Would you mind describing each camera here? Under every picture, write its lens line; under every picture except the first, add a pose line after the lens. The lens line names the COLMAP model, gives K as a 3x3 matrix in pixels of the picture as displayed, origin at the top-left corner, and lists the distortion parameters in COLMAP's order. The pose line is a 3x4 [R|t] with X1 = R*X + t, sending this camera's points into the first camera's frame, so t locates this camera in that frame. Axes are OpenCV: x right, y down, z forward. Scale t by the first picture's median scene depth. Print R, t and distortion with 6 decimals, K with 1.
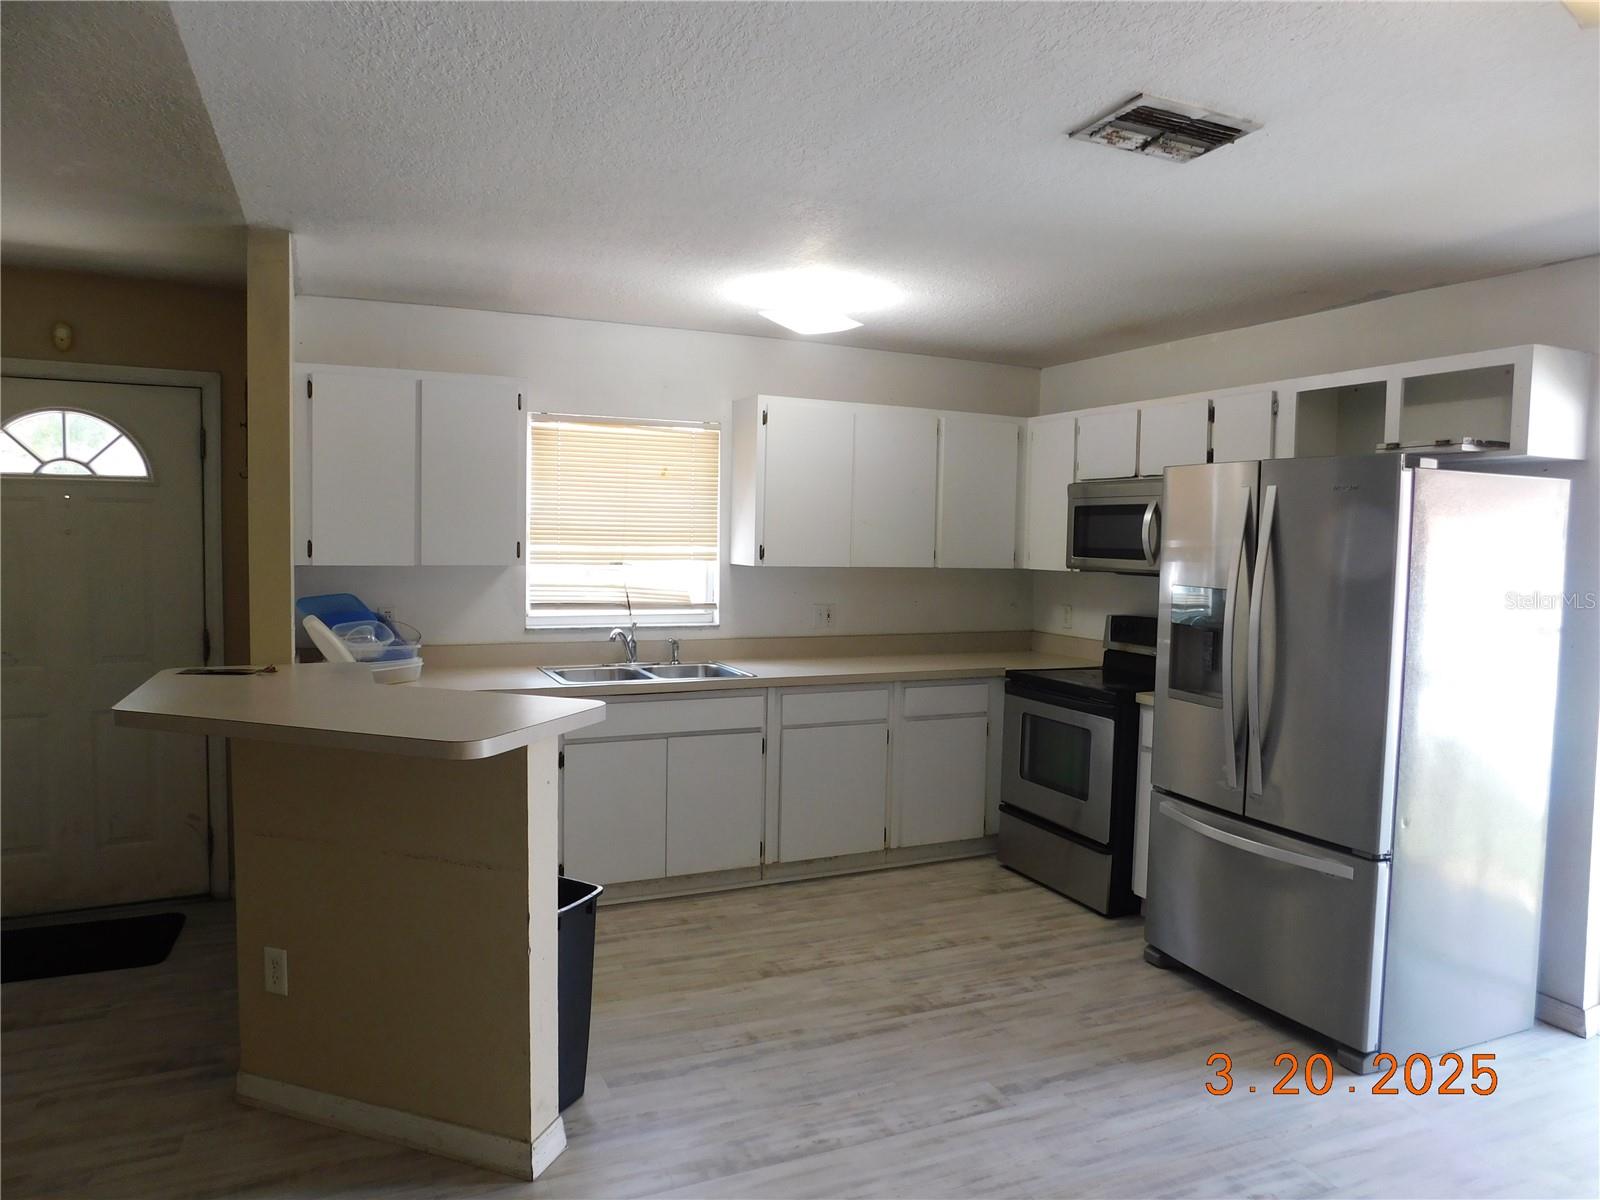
lens RADIAL K [[1066.3, 0, 799.9], [0, 1066.3, 588.5], [0, 0, 1]] dist [-0.063262, 0.052068]
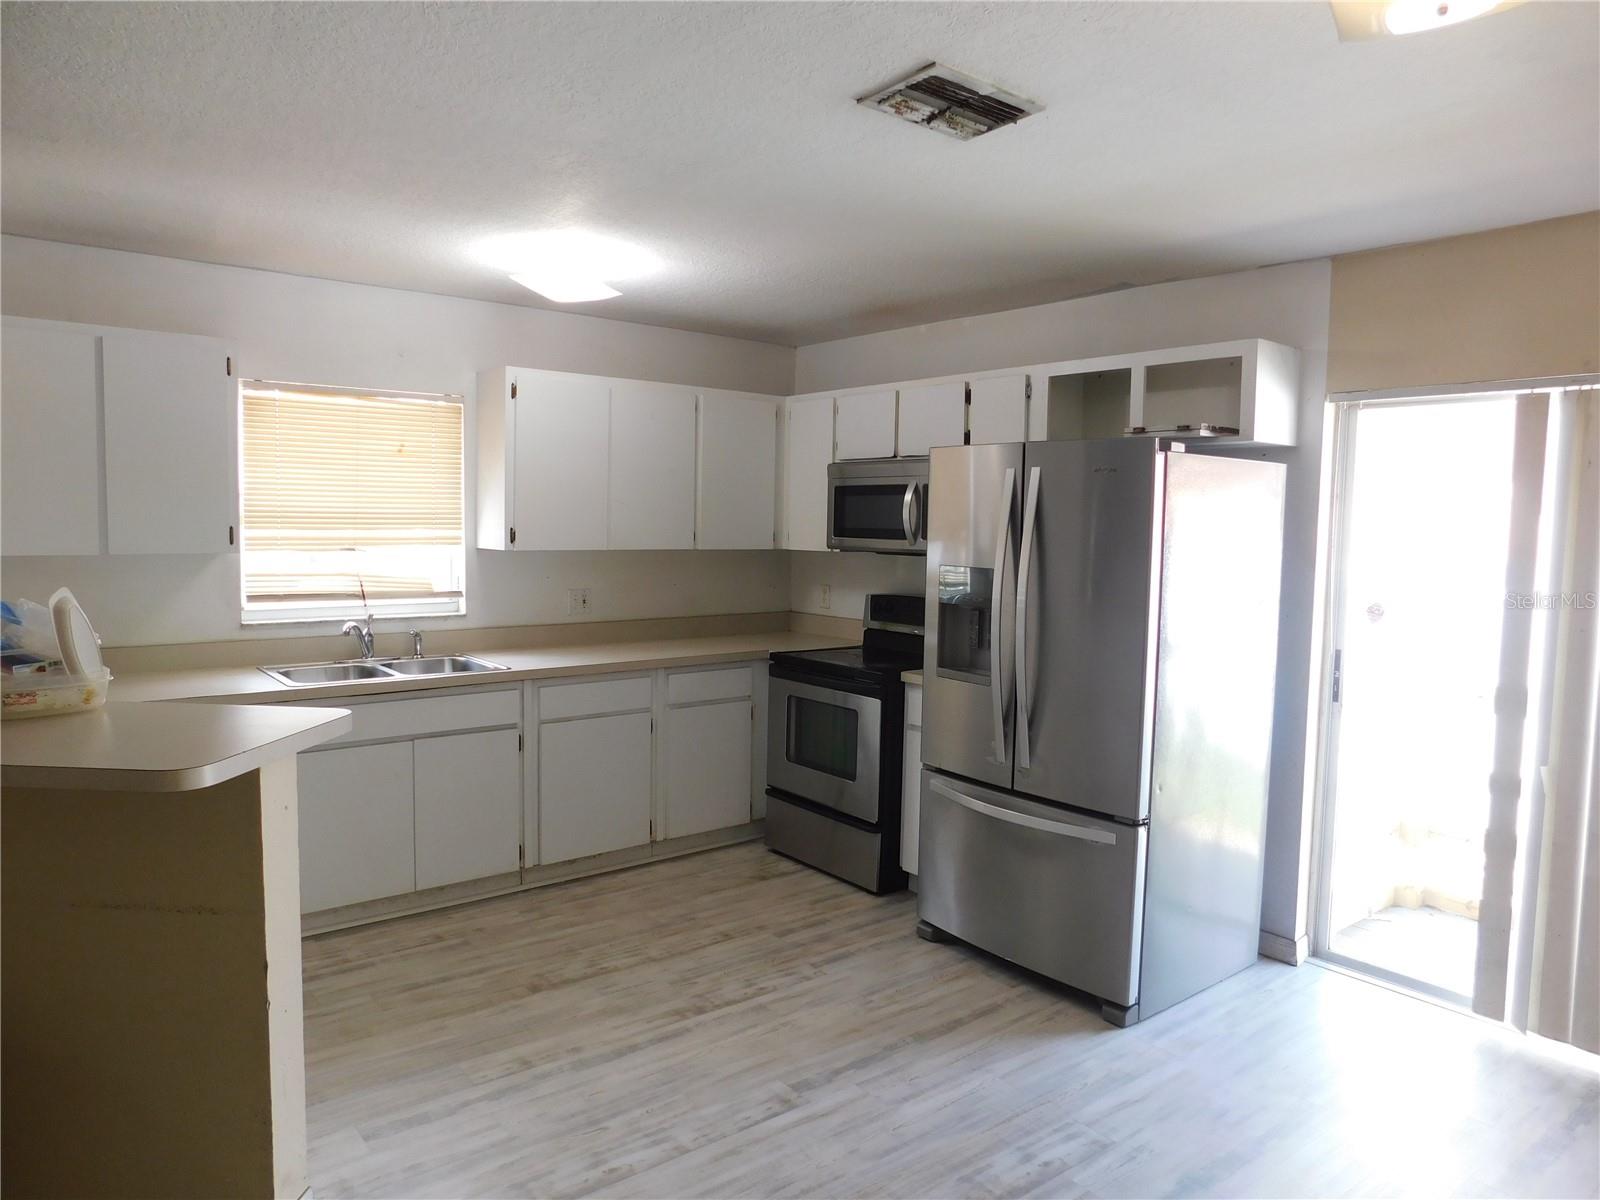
lens RADIAL K [[1066.3, 0, 799.9], [0, 1066.3, 588.5], [0, 0, 1]] dist [-0.063262, 0.052068]
pose [[0.969750, -0.020035, 0.243277, -0.024032], [0.015166, 0.999646, 0.021869, -0.005129], [-0.243629, -0.017518, 0.969710, 0.046802]]
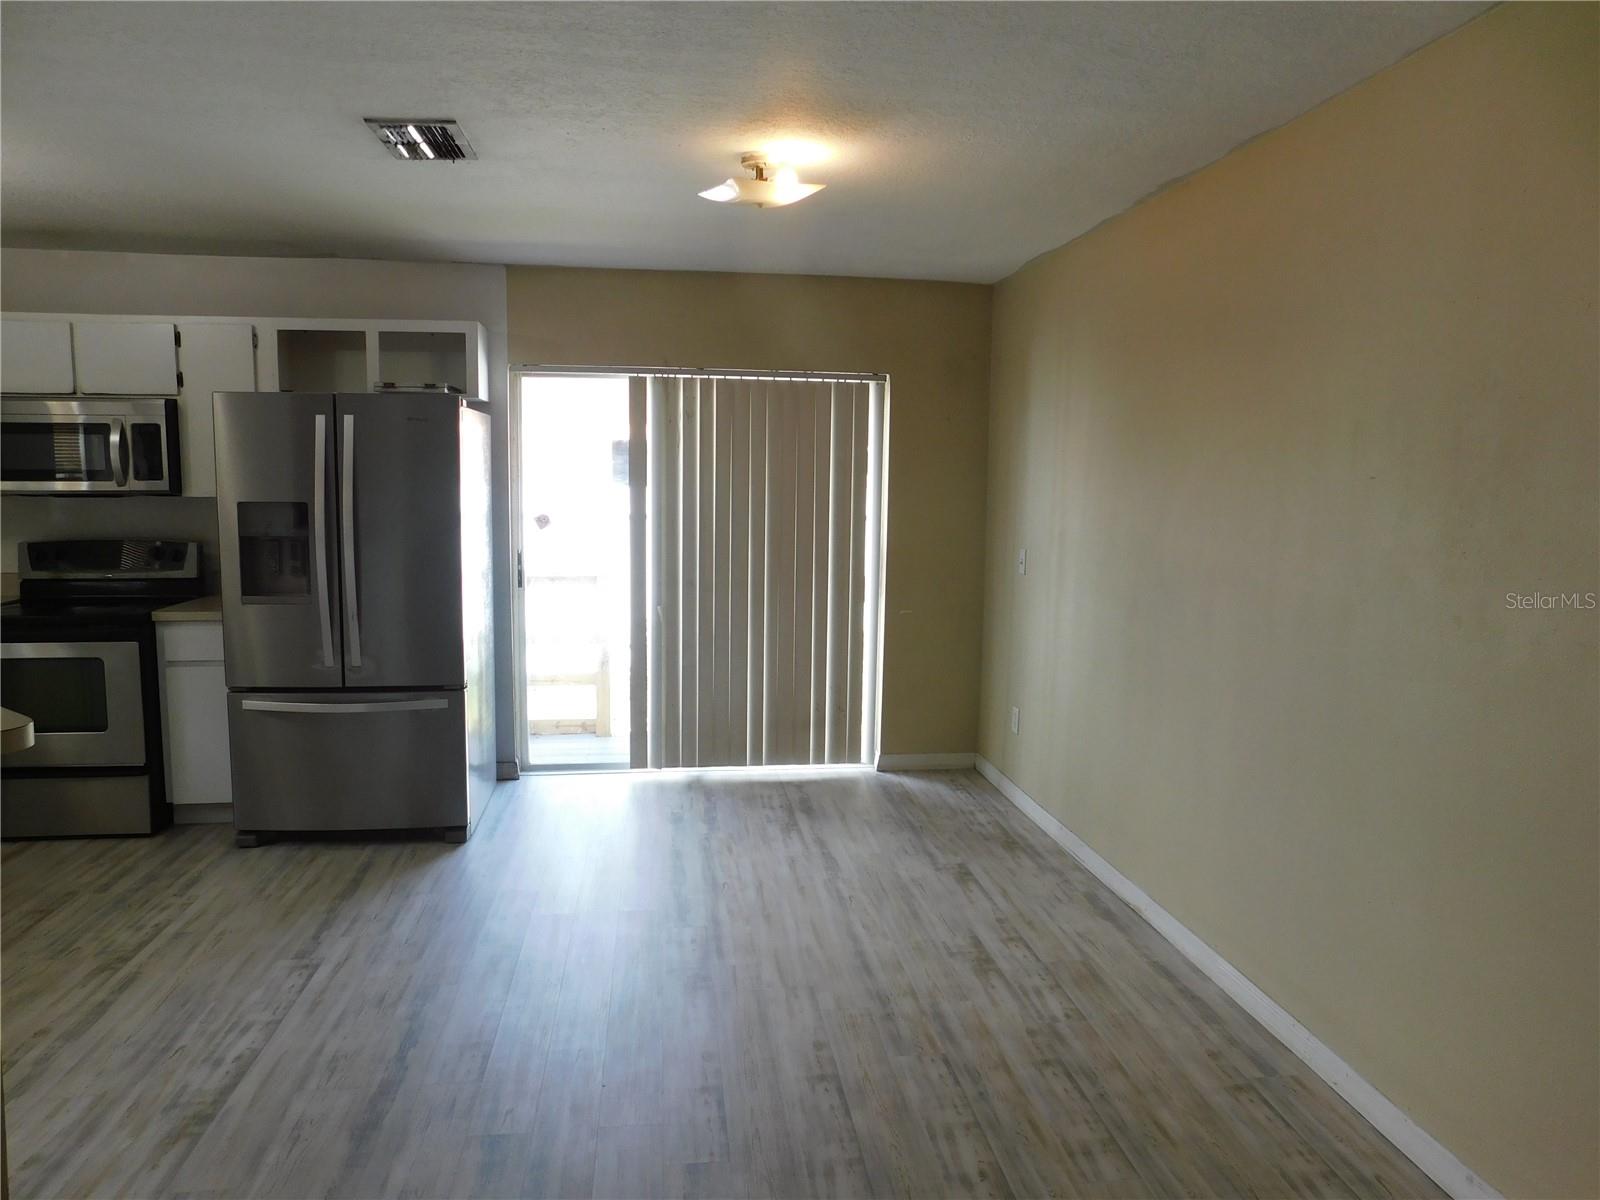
lens RADIAL K [[1066.3, 0, 799.9], [0, 1066.3, 588.5], [0, 0, 1]] dist [-0.063262, 0.052068]
pose [[0.291312, -0.127034, 0.948156, -0.510676], [0.046146, 0.991856, 0.118711, -0.016357], [-0.955515, 0.009172, 0.294801, 0.121365]]
